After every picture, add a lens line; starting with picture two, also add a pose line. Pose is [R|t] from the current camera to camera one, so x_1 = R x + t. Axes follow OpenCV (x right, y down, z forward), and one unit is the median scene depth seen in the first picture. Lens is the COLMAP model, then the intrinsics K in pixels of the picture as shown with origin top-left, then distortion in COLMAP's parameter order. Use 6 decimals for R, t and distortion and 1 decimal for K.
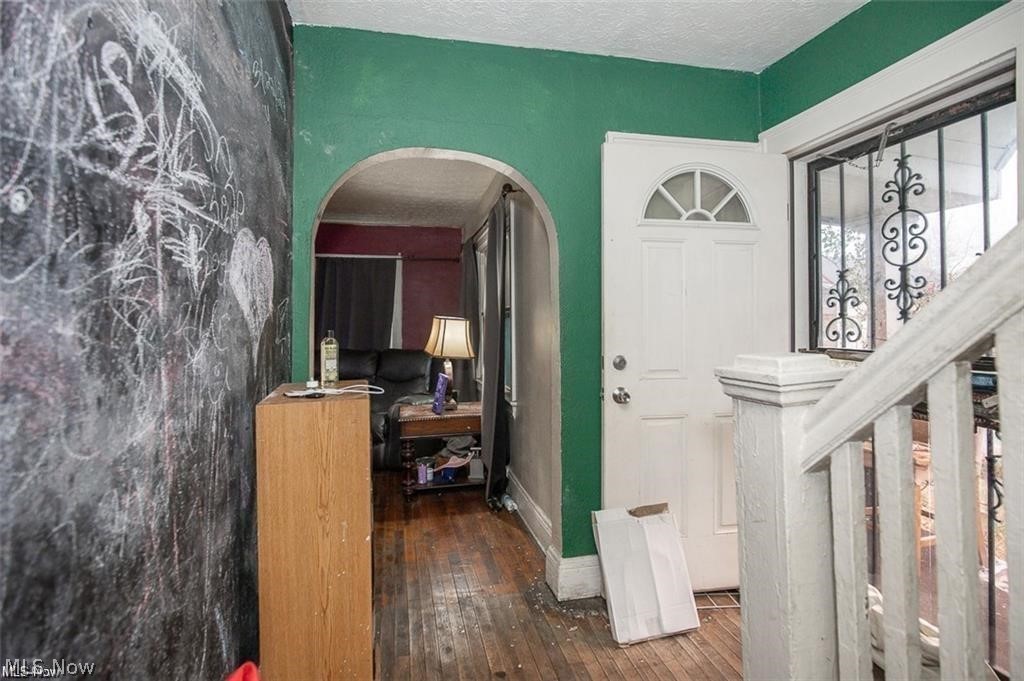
lens RADIAL K [[478.7, 0, 512.0], [0, 478.7, 340.5], [0, 0, 1]] dist [-0.006502, -0.000294]
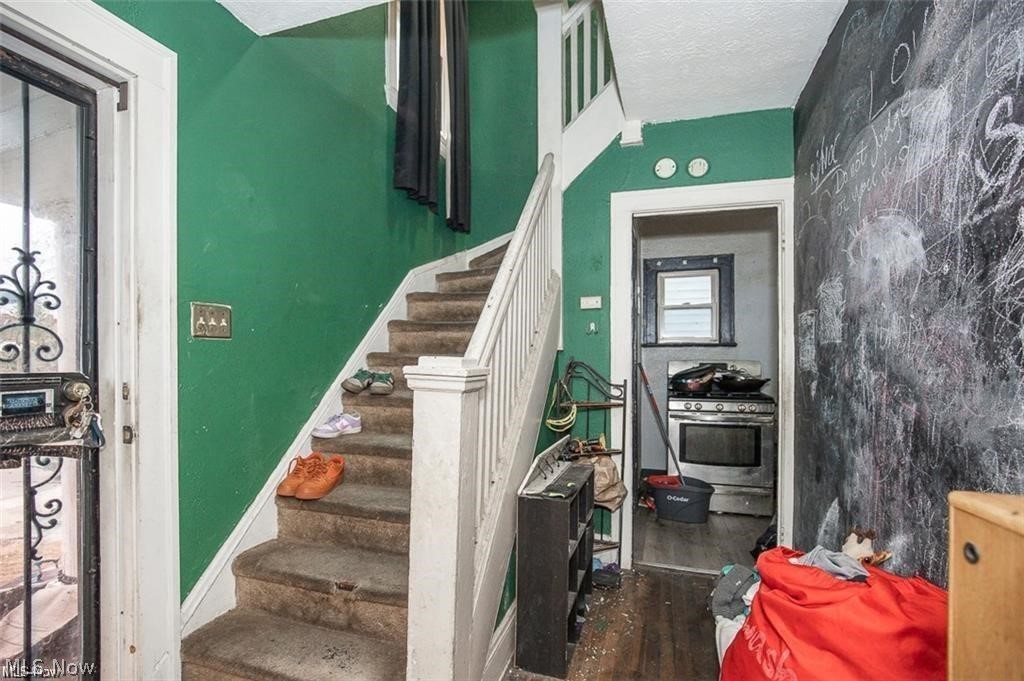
lens RADIAL K [[480.1, 0, 508.8], [0, 480.1, 363.5], [0, 0, 1]] dist [-0.001802, -0.000189]
pose [[-0.852783, -0.001889, 0.522262, -0.408922], [0.016913, 0.999369, 0.031232, 0.012482], [-0.521992, 0.035467, -0.852213, 2.937897]]
